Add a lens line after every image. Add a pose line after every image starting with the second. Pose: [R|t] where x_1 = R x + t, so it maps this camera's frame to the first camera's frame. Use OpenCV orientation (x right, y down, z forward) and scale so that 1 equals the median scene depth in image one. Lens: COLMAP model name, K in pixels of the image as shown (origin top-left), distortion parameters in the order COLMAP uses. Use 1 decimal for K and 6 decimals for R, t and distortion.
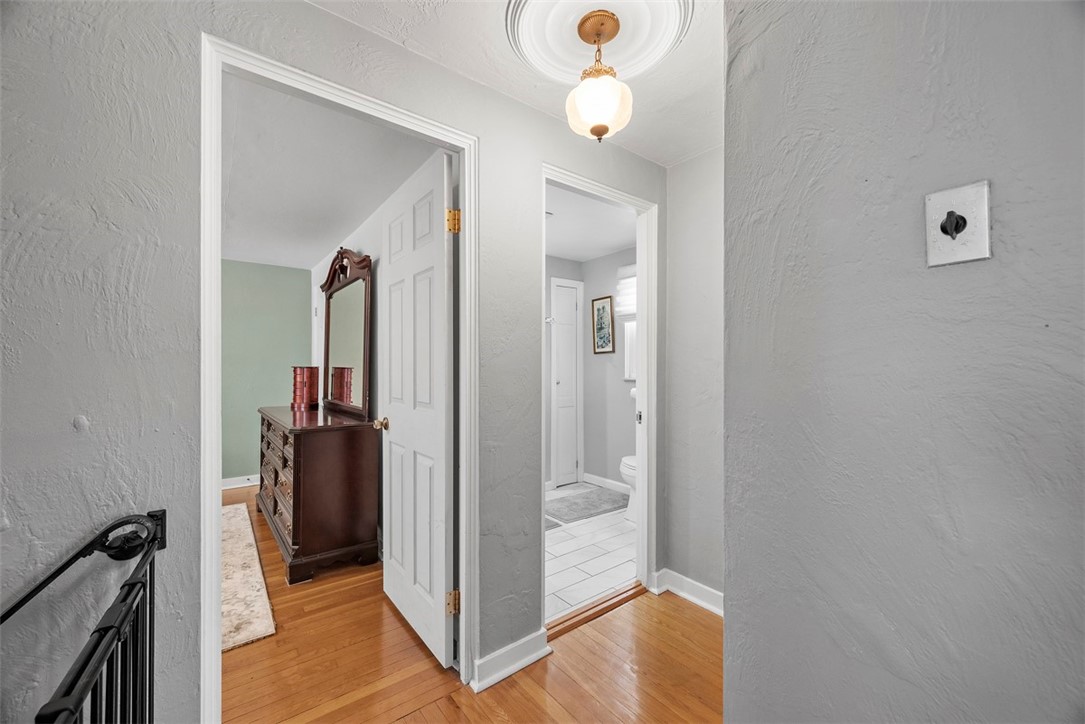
lens RADIAL K [[427.8, 0, 543.6], [0, 427.8, 365.7], [0, 0, 1]] dist [-0.001042, 0.000165]
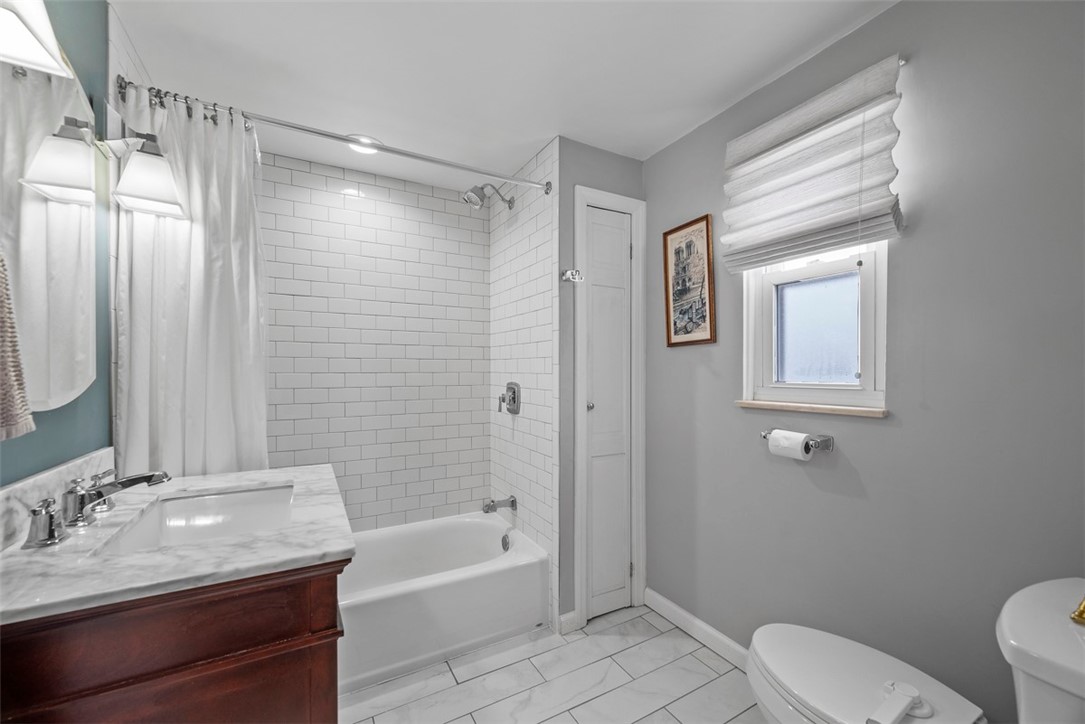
lens RADIAL K [[427.8, 0, 543.6], [0, 427.8, 365.7], [0, 0, 1]] dist [-0.001042, 0.000165]
pose [[0.987742, 0.003369, -0.156056, 0.057273], [-0.003574, 0.999993, -0.001034, -0.005618], [0.156052, 0.001579, 0.987748, 0.519295]]
